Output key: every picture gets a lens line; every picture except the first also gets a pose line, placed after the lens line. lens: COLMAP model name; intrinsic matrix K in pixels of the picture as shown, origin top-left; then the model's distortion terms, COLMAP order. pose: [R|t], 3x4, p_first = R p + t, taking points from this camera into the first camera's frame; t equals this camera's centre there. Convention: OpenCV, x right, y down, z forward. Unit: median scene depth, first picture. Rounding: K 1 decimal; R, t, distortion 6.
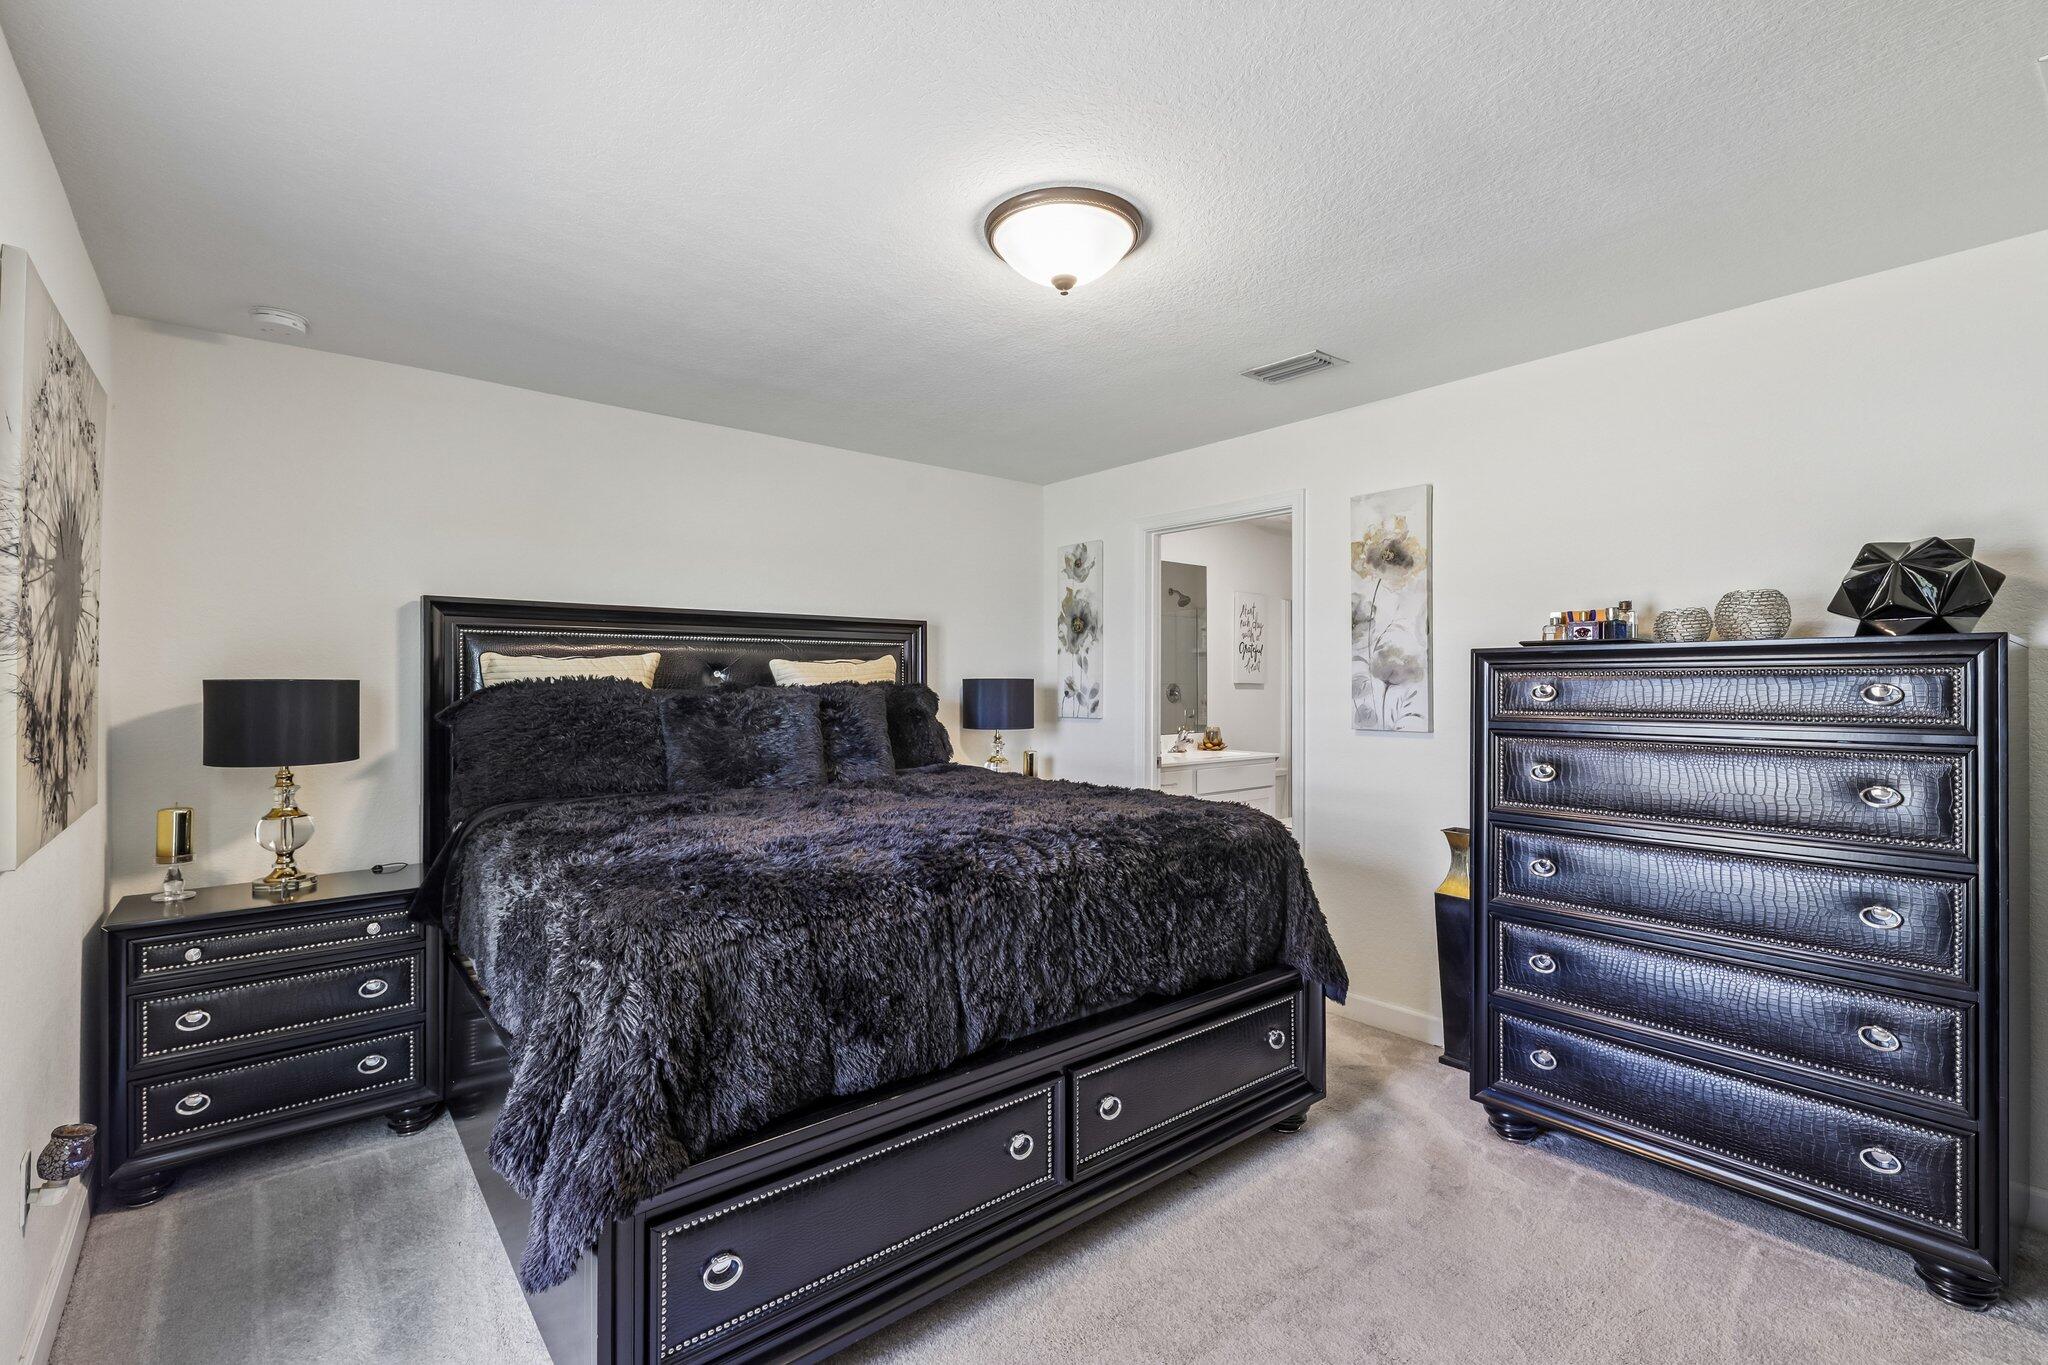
lens RADIAL K [[920.0, 0, 1017.0], [0, 920.0, 699.2], [0, 0, 1]] dist [0.008117, 0.000111]
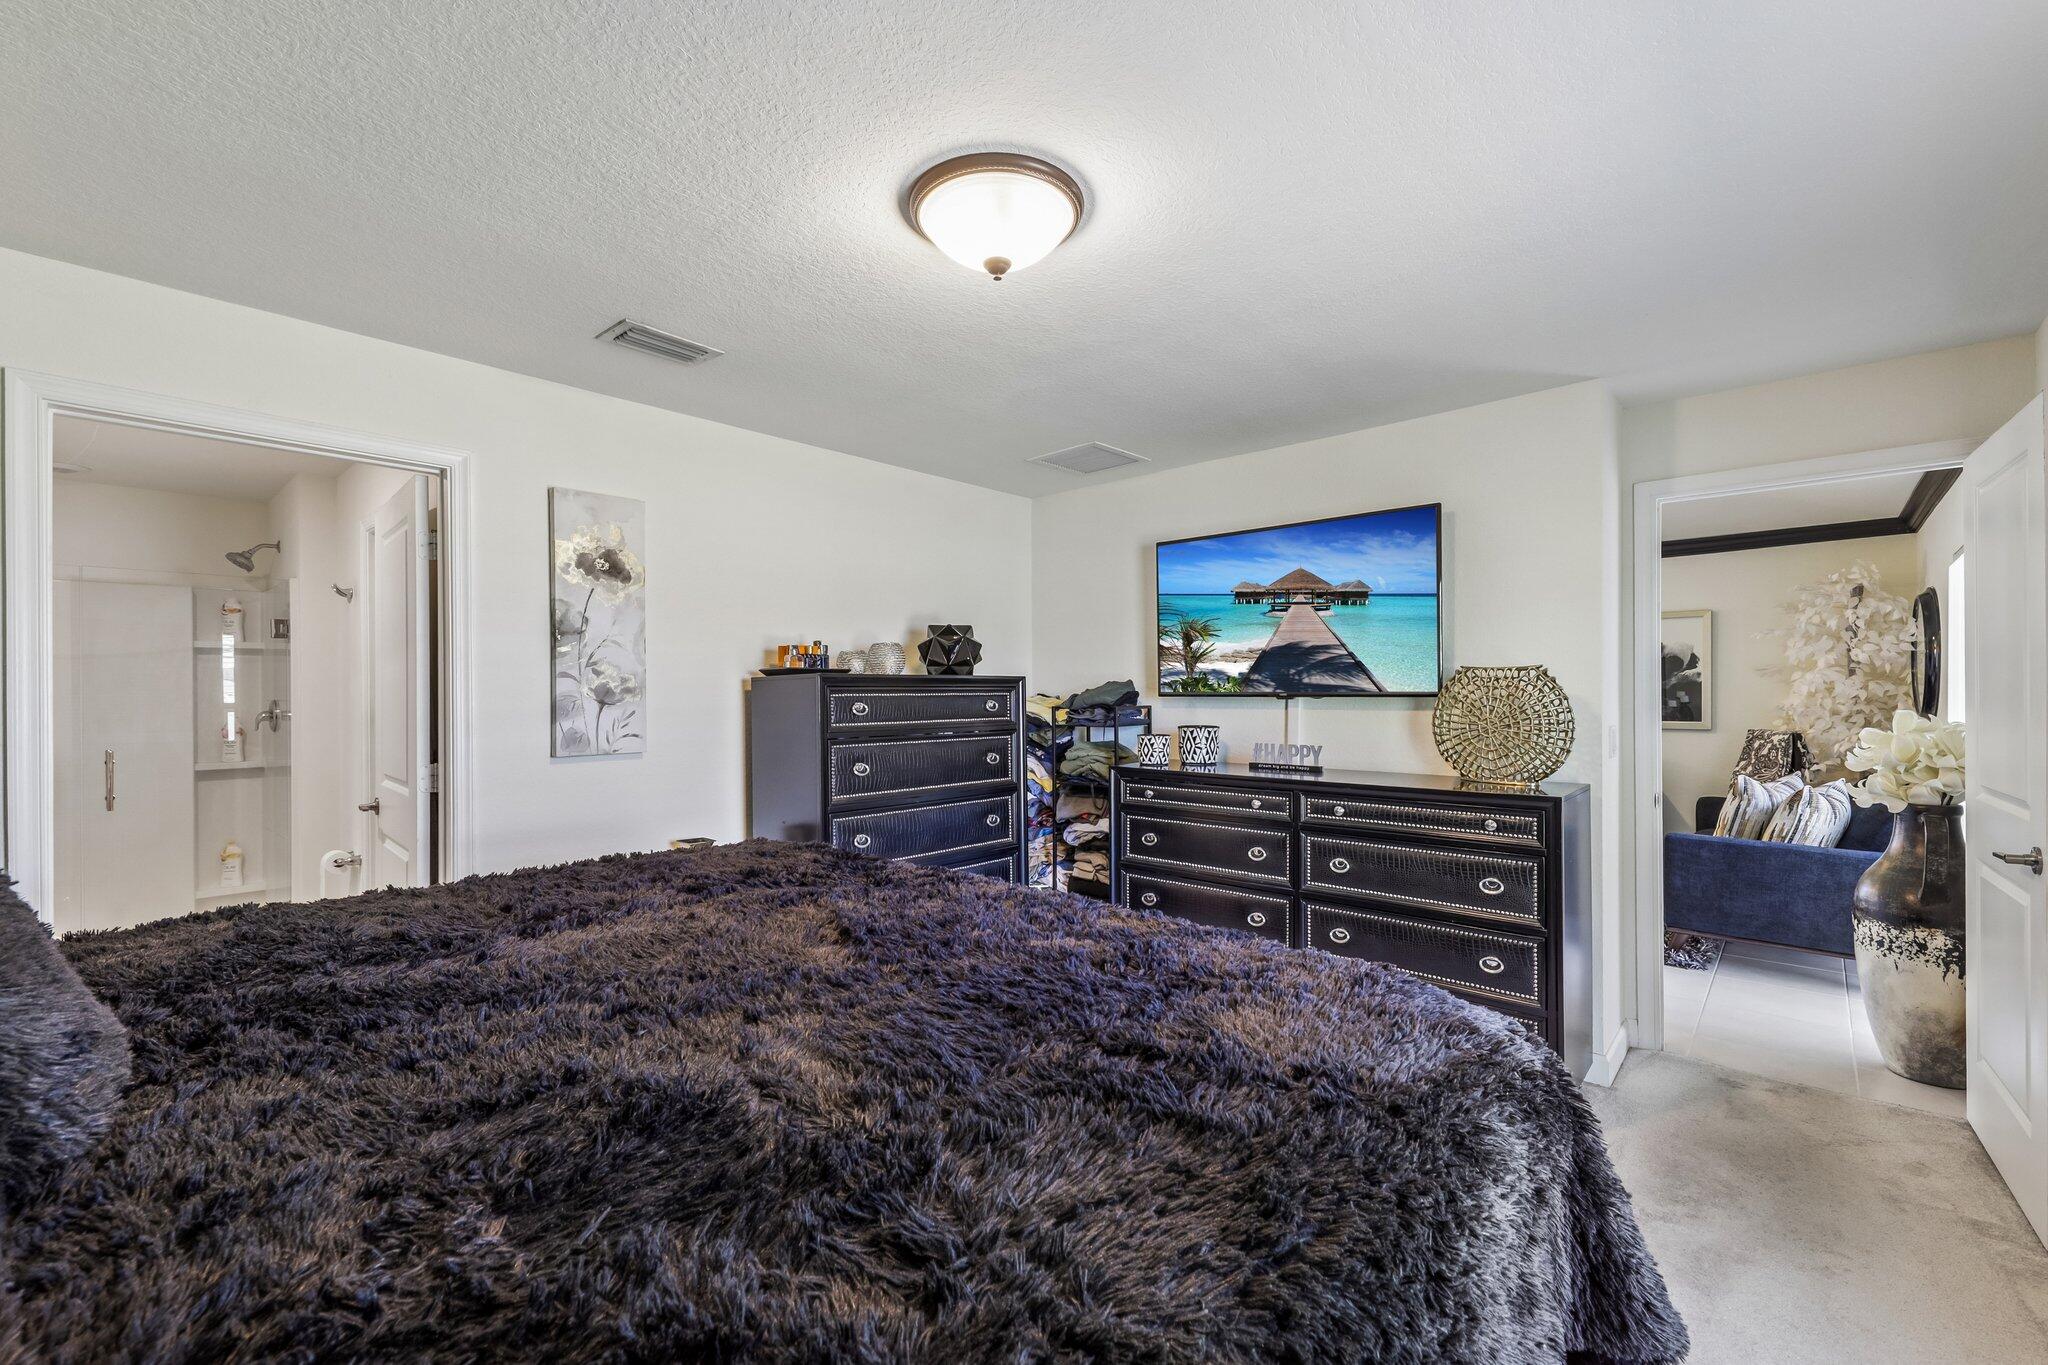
lens RADIAL K [[859.8, 0, 1027.6], [0, 859.8, 704.7], [0, 0, 1]] dist [0.021887, -0.000034]
pose [[-0.146257, -0.010154, 0.989195, -0.524141], [0.017748, 0.999759, 0.012887, -0.019645], [-0.989087, 0.019441, -0.146042, 0.721695]]
